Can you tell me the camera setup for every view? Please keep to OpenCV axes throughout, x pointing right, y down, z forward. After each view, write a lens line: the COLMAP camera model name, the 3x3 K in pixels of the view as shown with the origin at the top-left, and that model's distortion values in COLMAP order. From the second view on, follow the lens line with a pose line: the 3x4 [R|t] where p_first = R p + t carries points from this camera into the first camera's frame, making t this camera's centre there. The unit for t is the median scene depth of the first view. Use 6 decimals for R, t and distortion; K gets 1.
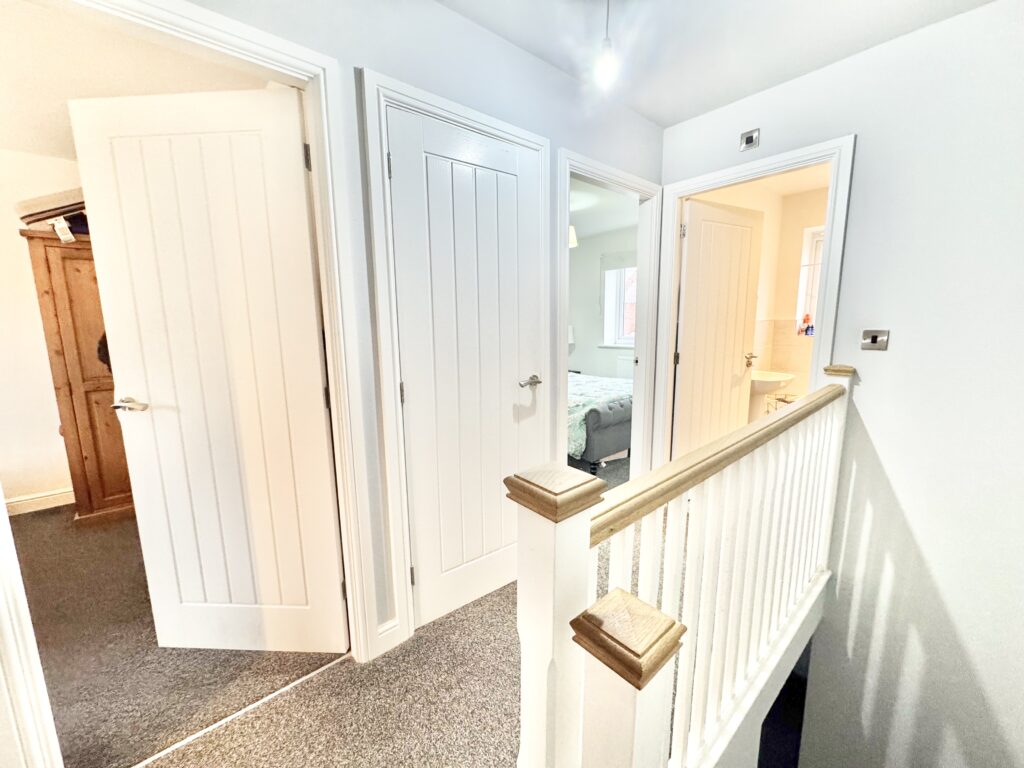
lens RADIAL K [[406.9, 0, 512.3], [0, 406.9, 382.2], [0, 0, 1]] dist [-0.000620, -0.000427]
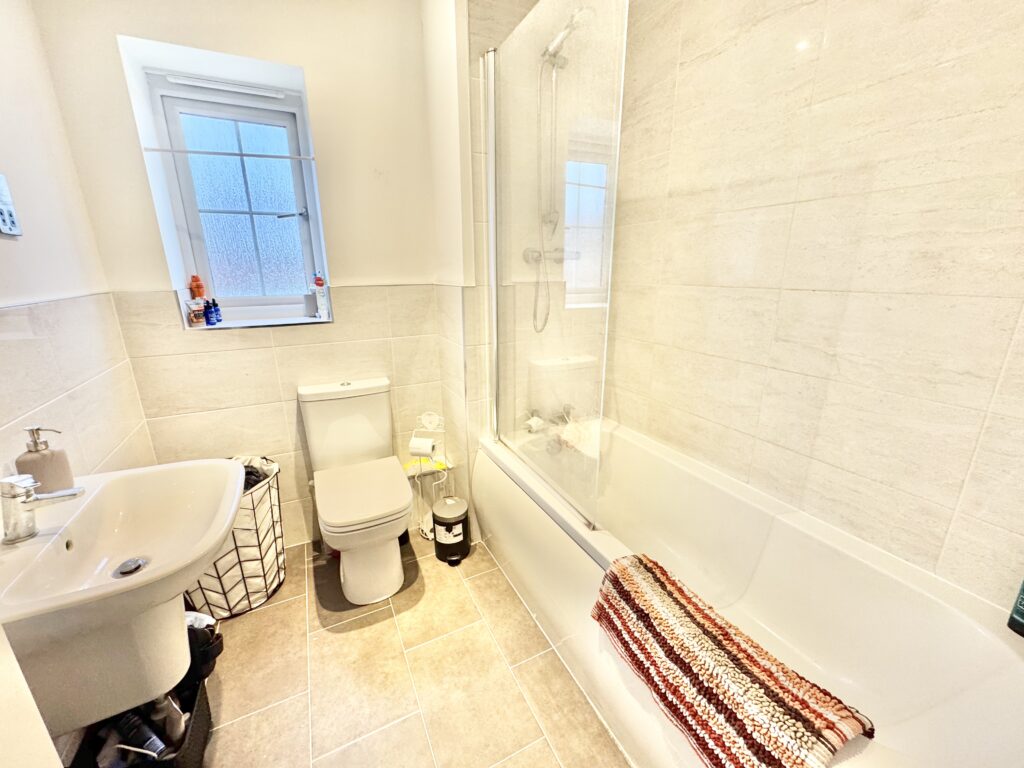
lens RADIAL K [[406.9, 0, 510.8], [0, 406.9, 384.8], [0, 0, 1]] dist [-0.000620, -0.000427]
pose [[0.242275, -0.256756, 0.935617, 0.370390], [0.157716, 0.961943, 0.223140, -0.098926], [-0.957303, 0.093500, 0.273549, 0.568677]]
